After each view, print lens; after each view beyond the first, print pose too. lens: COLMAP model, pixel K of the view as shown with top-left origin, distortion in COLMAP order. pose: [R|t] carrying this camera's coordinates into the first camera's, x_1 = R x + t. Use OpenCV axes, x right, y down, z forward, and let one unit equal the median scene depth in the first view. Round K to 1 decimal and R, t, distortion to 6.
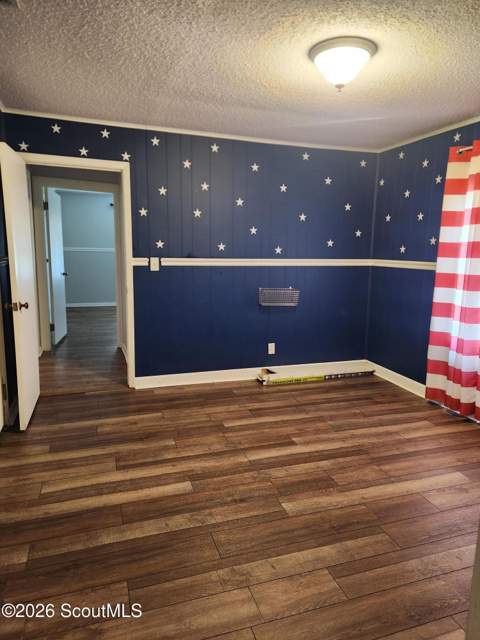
lens RADIAL K [[434.1, 0, 238.1], [0, 434.1, 321.6], [0, 0, 1]] dist [0.019315, -0.003366]
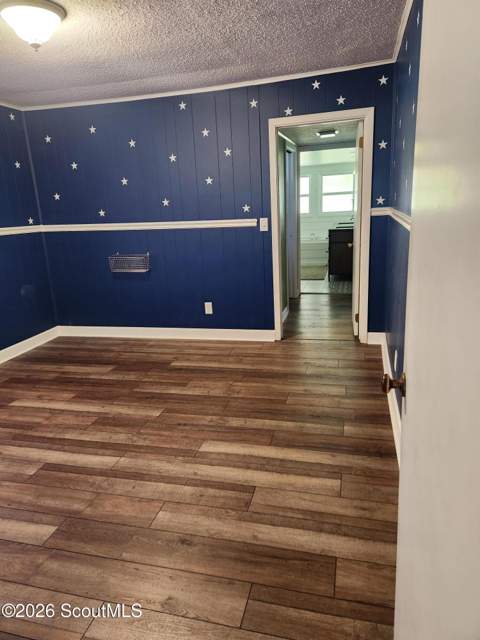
lens RADIAL K [[434.1, 0, 239.4], [0, 434.1, 318.4], [0, 0, 1]] dist [0.019315, -0.003366]
pose [[-0.837825, -0.122757, 0.531959, -0.668906], [0.122892, 0.906978, 0.402850, -0.289908], [-0.531928, 0.402891, -0.744803, 1.542930]]
